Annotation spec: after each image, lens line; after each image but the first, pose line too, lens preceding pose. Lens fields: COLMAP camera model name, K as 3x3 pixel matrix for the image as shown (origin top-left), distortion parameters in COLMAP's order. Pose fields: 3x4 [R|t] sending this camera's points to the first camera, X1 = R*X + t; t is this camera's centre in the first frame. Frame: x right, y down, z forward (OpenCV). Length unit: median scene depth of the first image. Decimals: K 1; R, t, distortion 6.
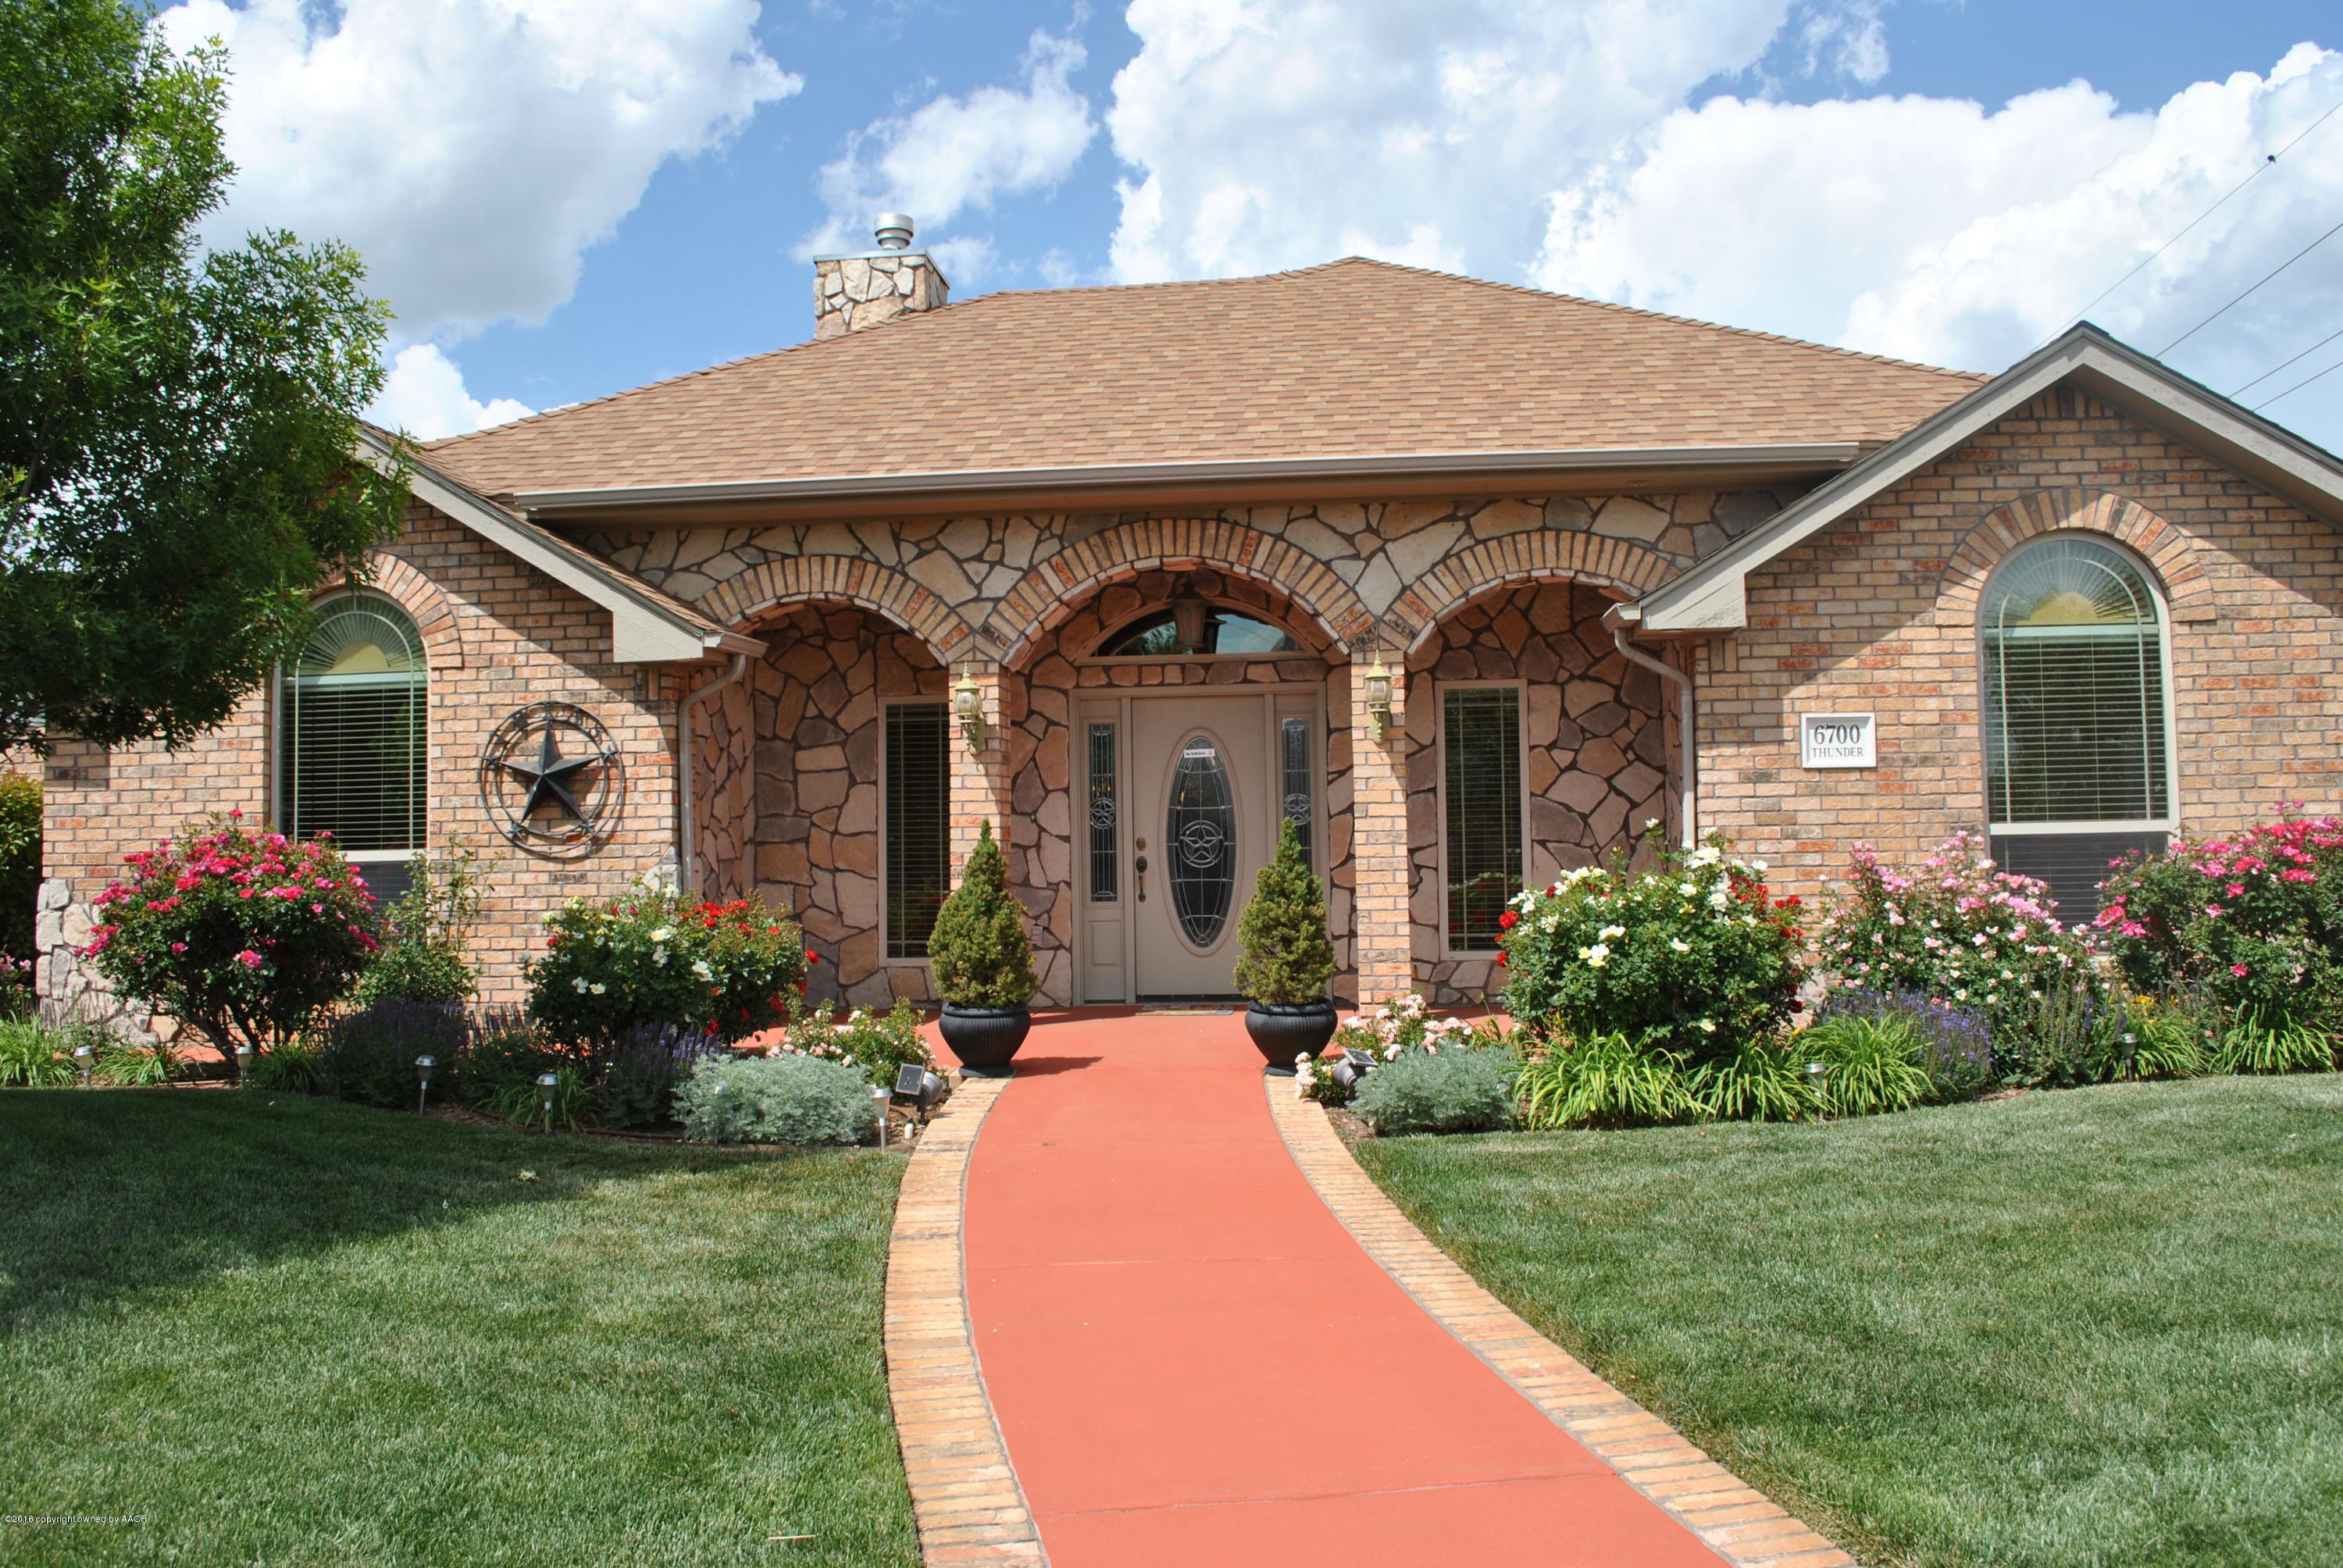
lens RADIAL K [[1841.2, 0, 1166.6], [0, 1841.2, 768.5], [0, 0, 1]] dist [-0.087513, 0.014362]
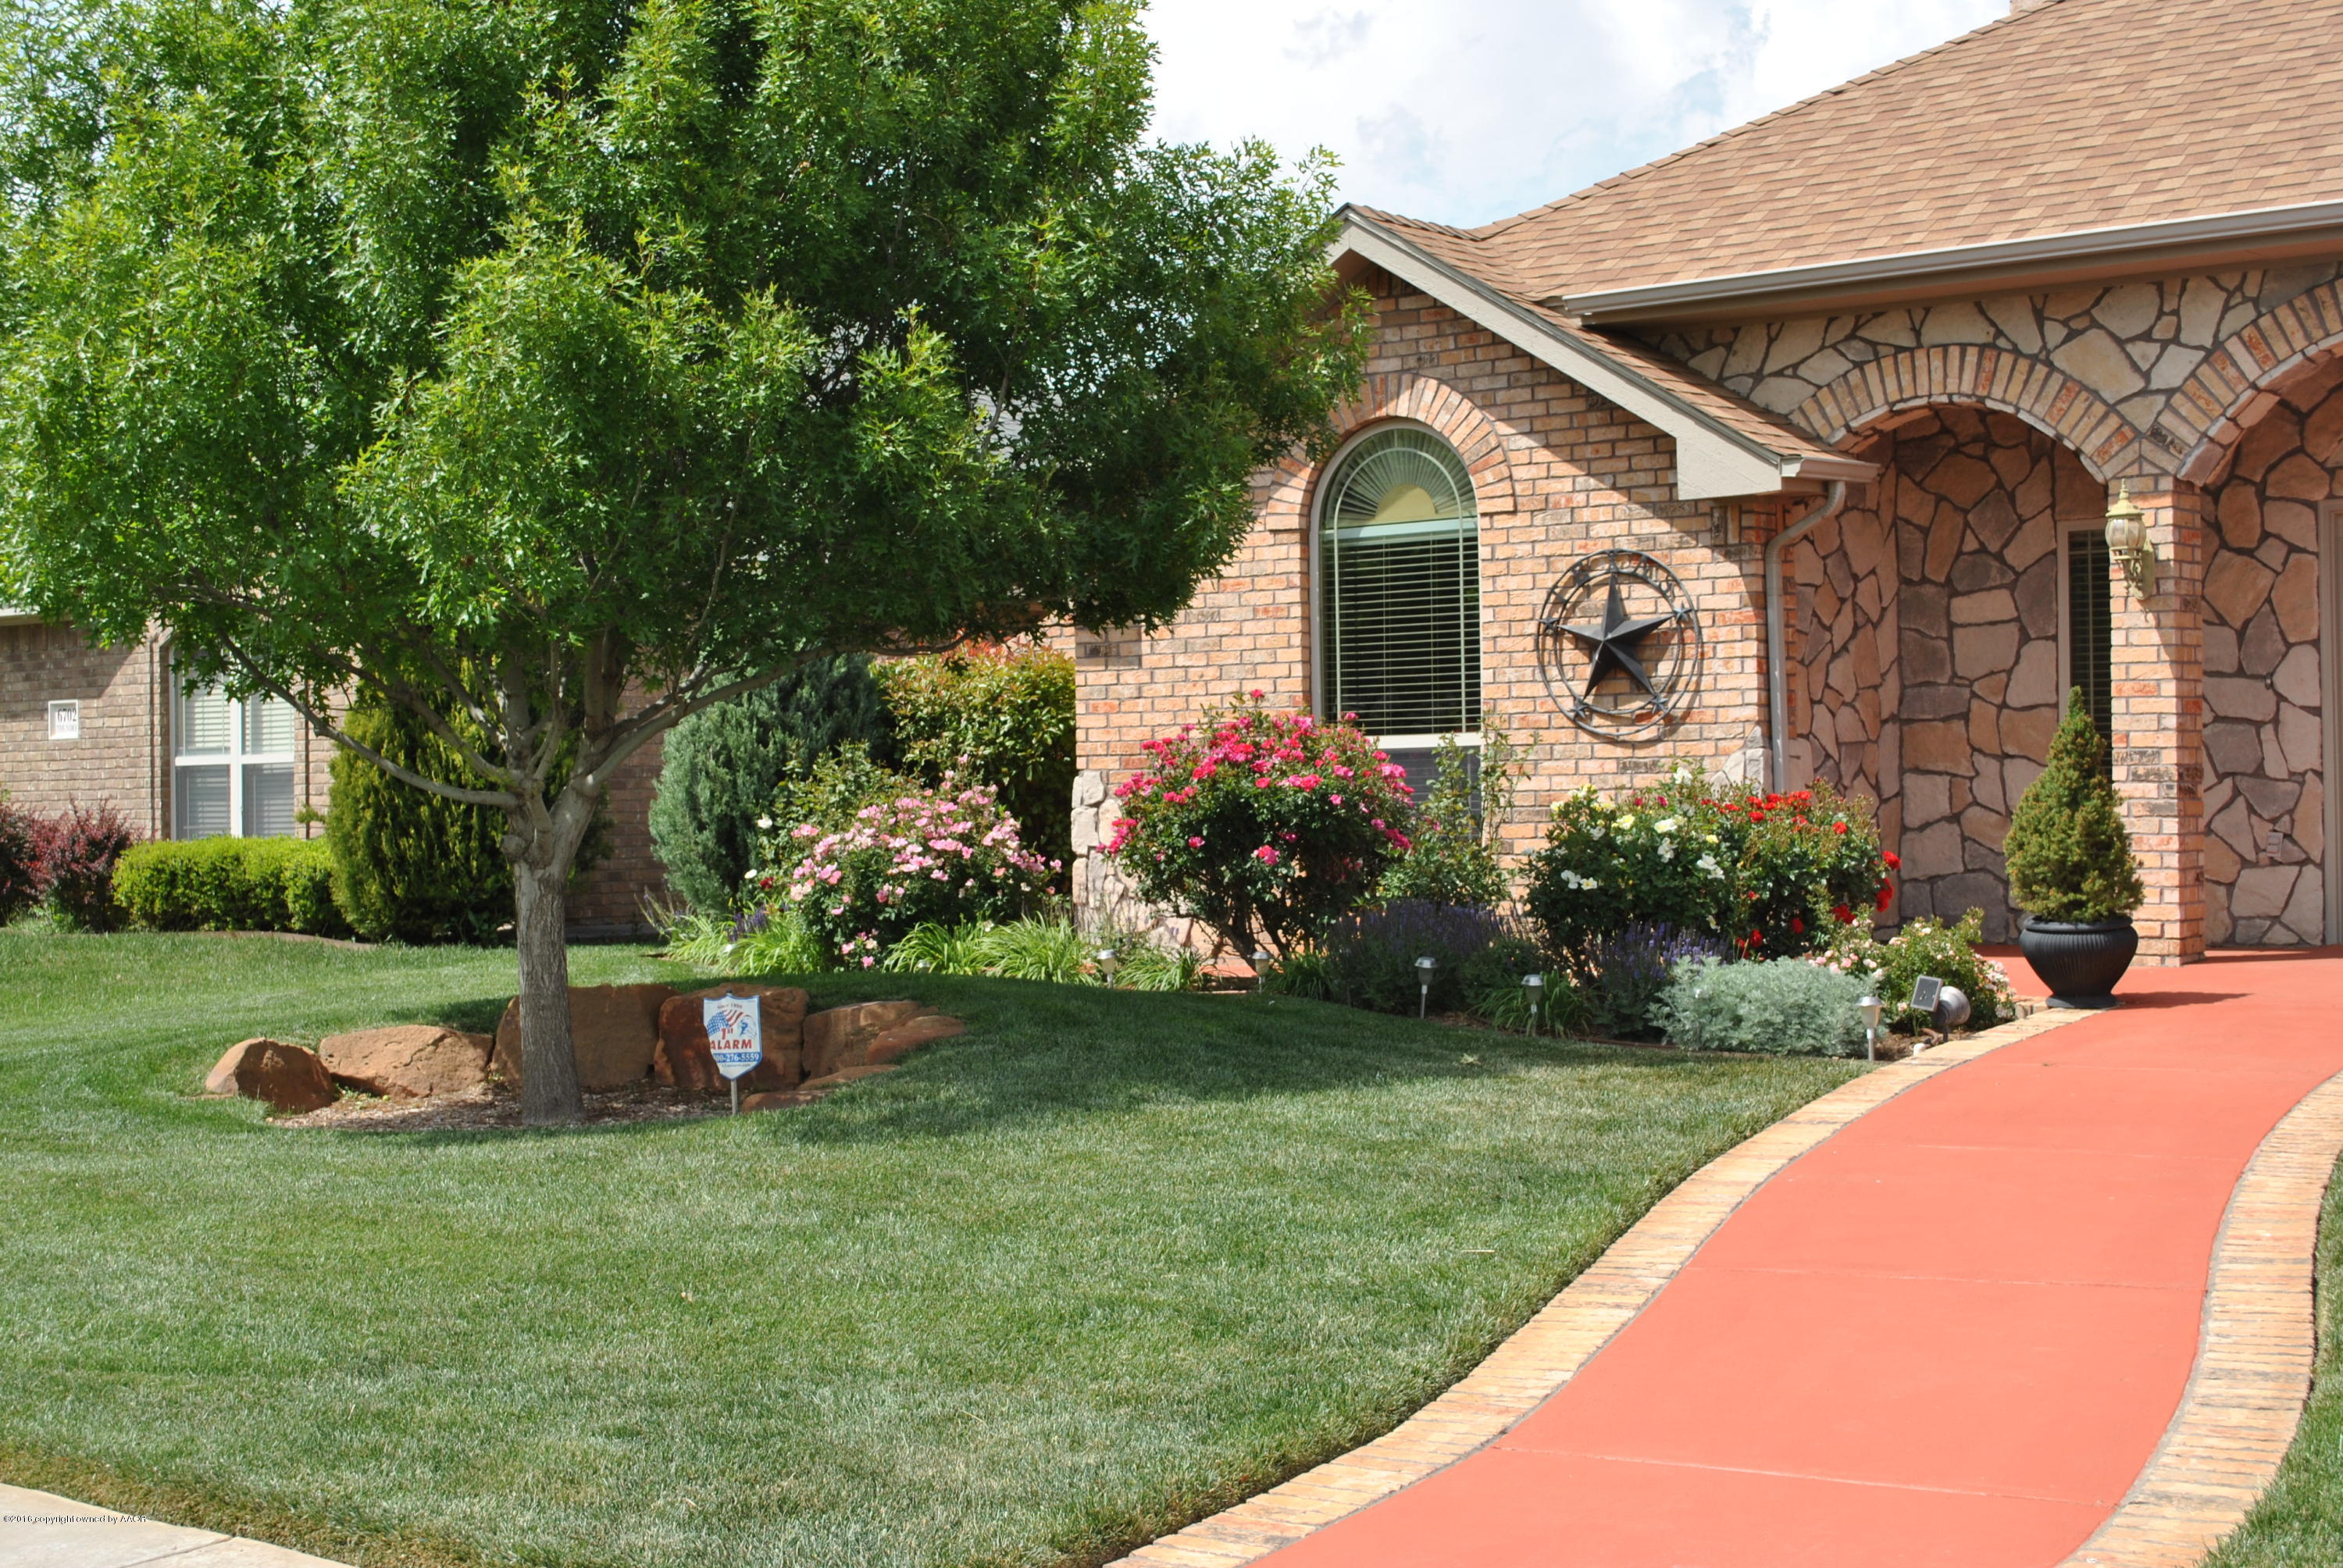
lens RADIAL K [[3249.6, 0, 1185.0], [0, 3249.6, 758.8], [0, 0, 1]] dist [-0.020456, 0.000000]
pose [[0.849488, -0.002408, -0.527603, 0.276923], [0.029311, 0.998661, 0.042635, -0.011435], [0.526794, -0.051682, 0.848420, -0.352225]]
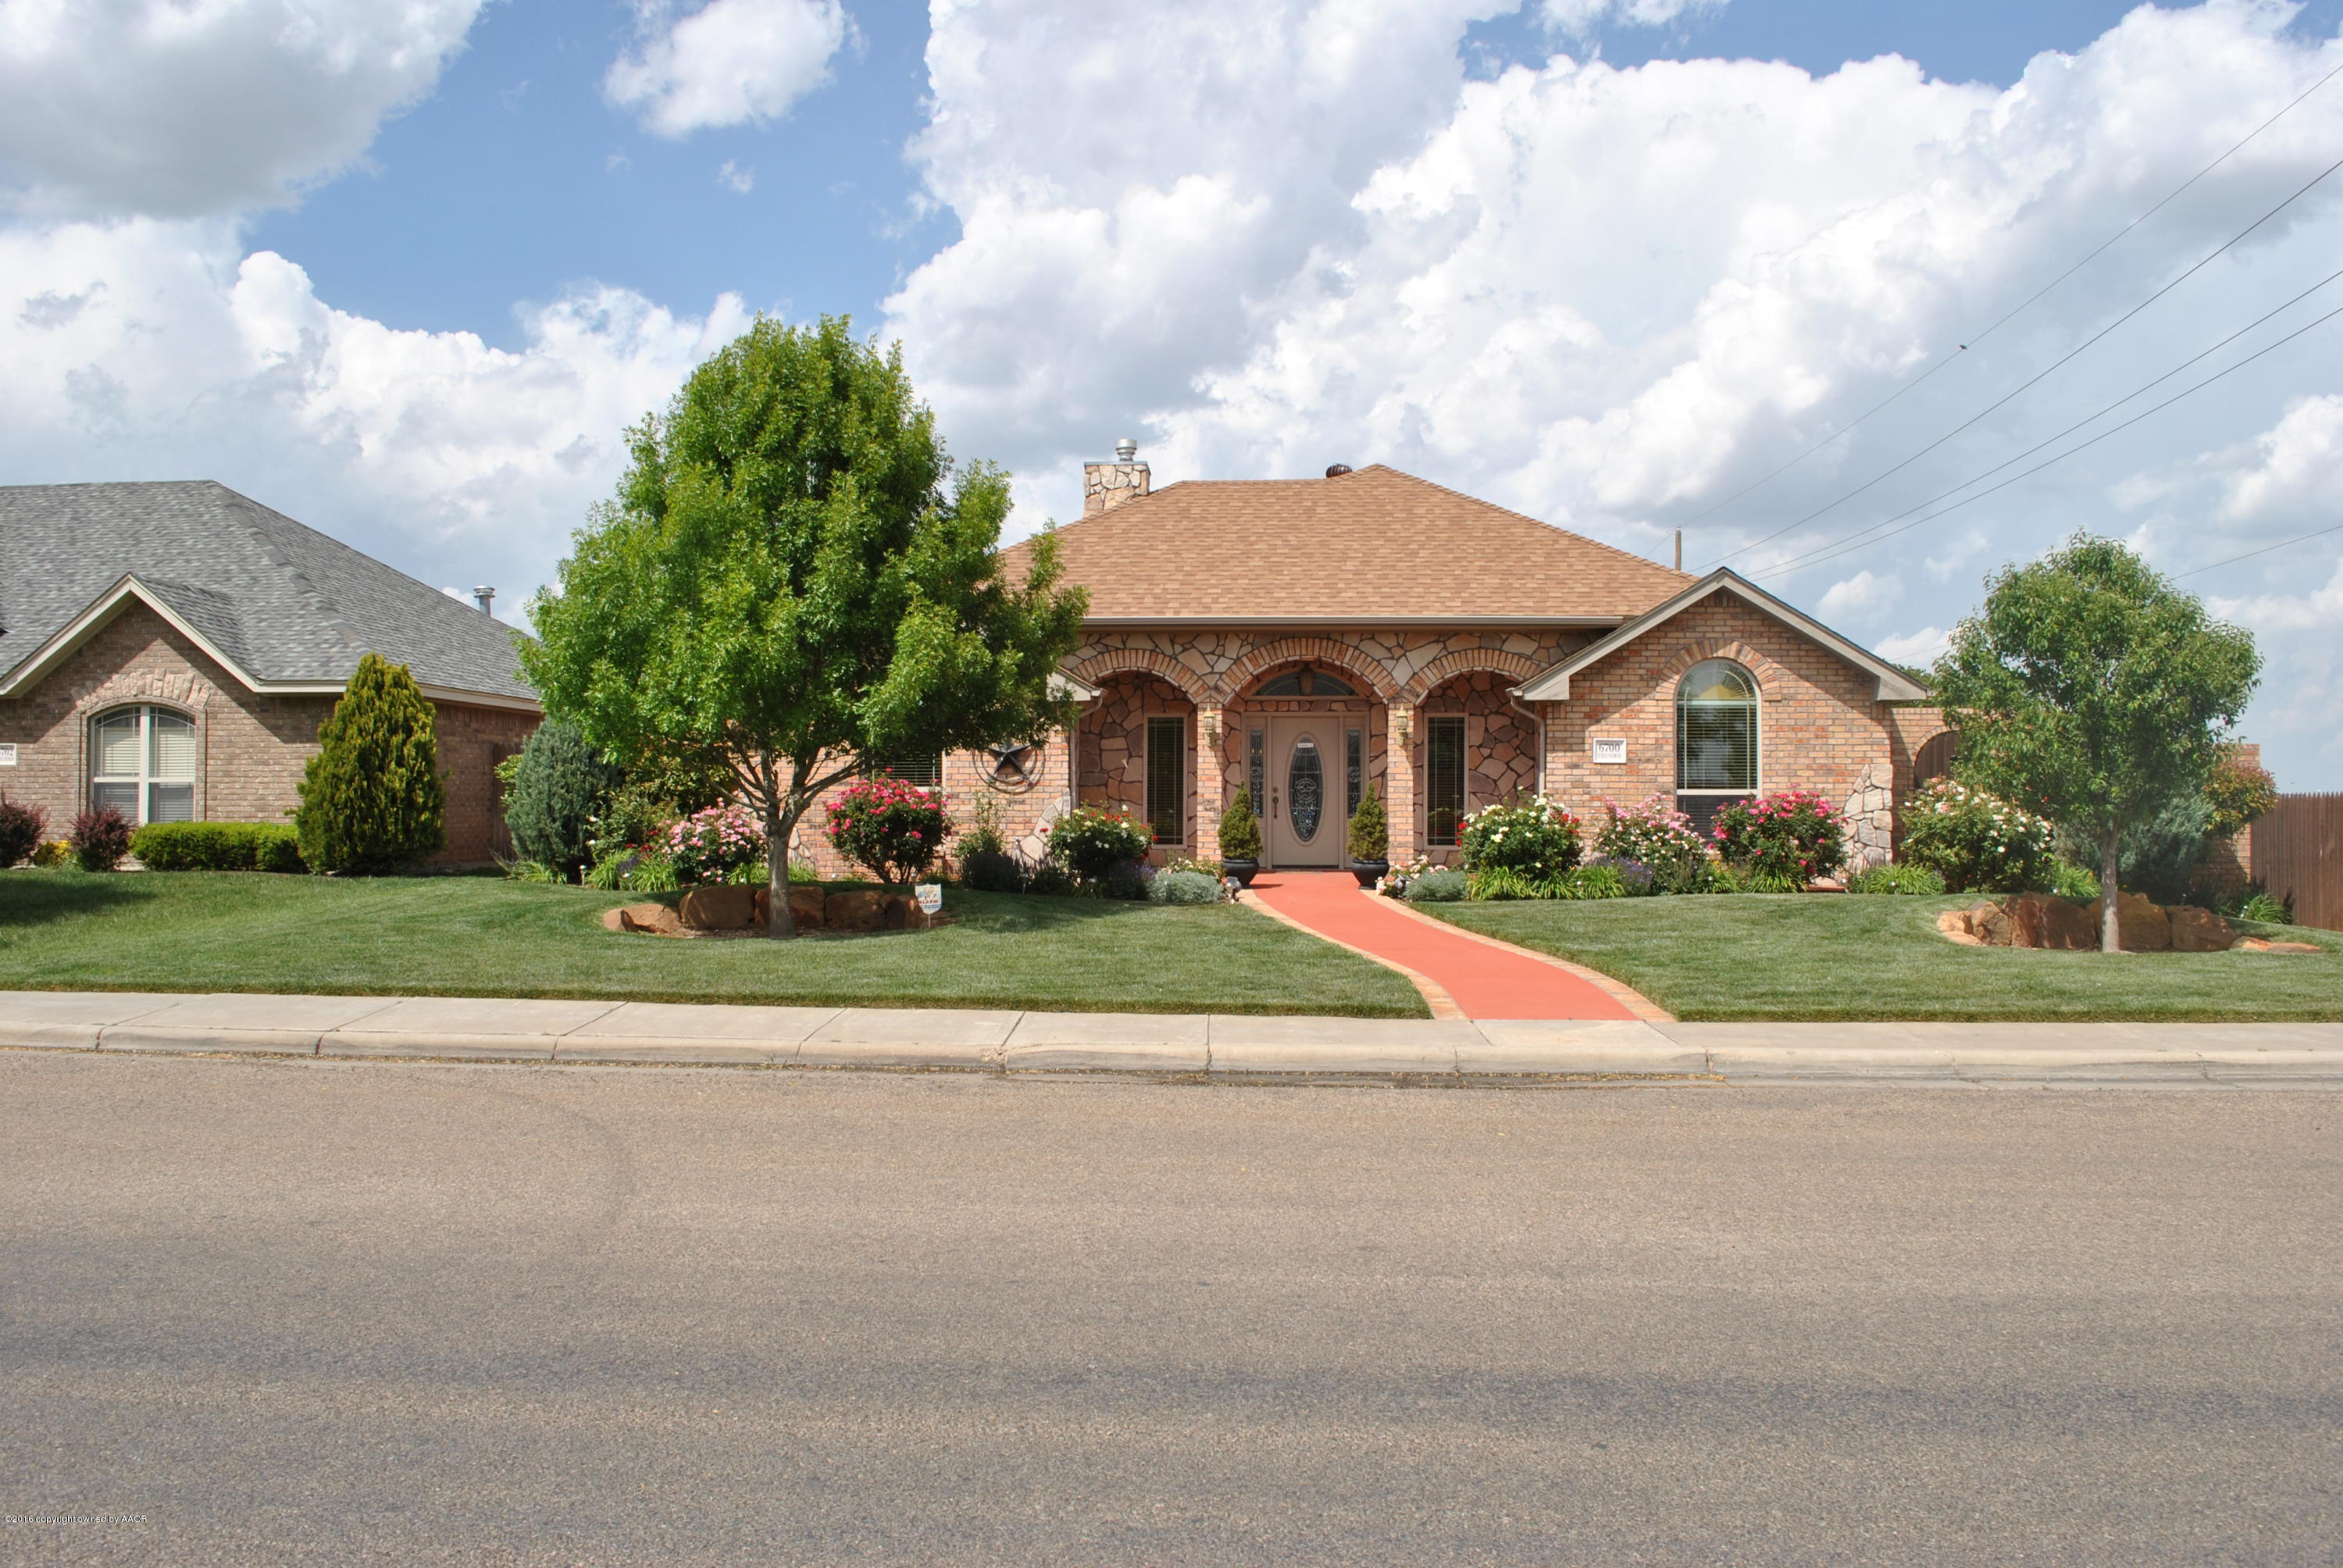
lens RADIAL K [[1841.2, 0, 1162.3], [0, 1841.2, 767.9], [0, 0, 1]] dist [-0.087513, 0.014362]
pose [[0.998845, 0.019483, 0.043922, -0.265174], [-0.021000, 0.999190, 0.034334, -0.057677], [-0.043217, -0.035217, 0.998445, -1.171027]]
